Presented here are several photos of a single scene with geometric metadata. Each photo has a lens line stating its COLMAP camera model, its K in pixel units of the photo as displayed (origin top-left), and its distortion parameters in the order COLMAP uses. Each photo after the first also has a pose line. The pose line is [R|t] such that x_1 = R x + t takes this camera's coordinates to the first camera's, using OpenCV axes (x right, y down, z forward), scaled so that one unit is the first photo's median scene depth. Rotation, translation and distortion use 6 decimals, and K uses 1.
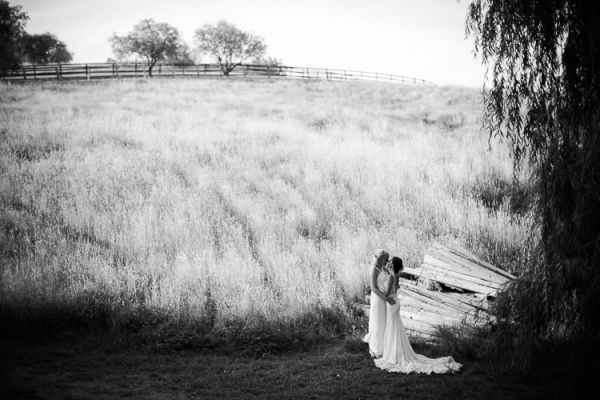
lens RADIAL K [[1292.8, 0, 300.0], [0, 1292.8, 200.0], [0, 0, 1]] dist [-0.283178, 0.122884]
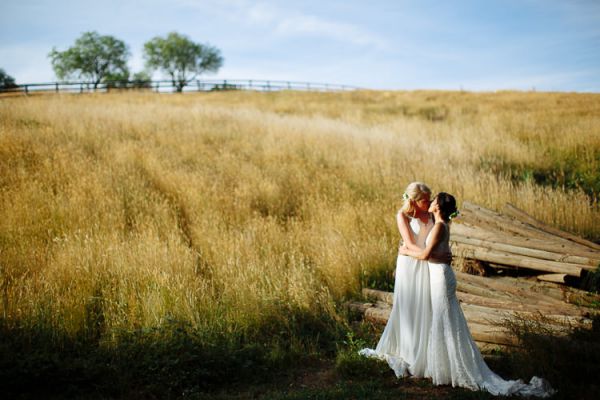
lens RADIAL K [[1292.8, 0, 300.0], [0, 1292.8, 200.0], [0, 0, 1]] dist [-0.283178, 0.122884]
pose [[0.998321, -0.052451, 0.024564, 0.006231], [0.053114, 0.998219, -0.027167, 0.038261], [-0.023095, 0.028426, 0.999329, 0.310512]]
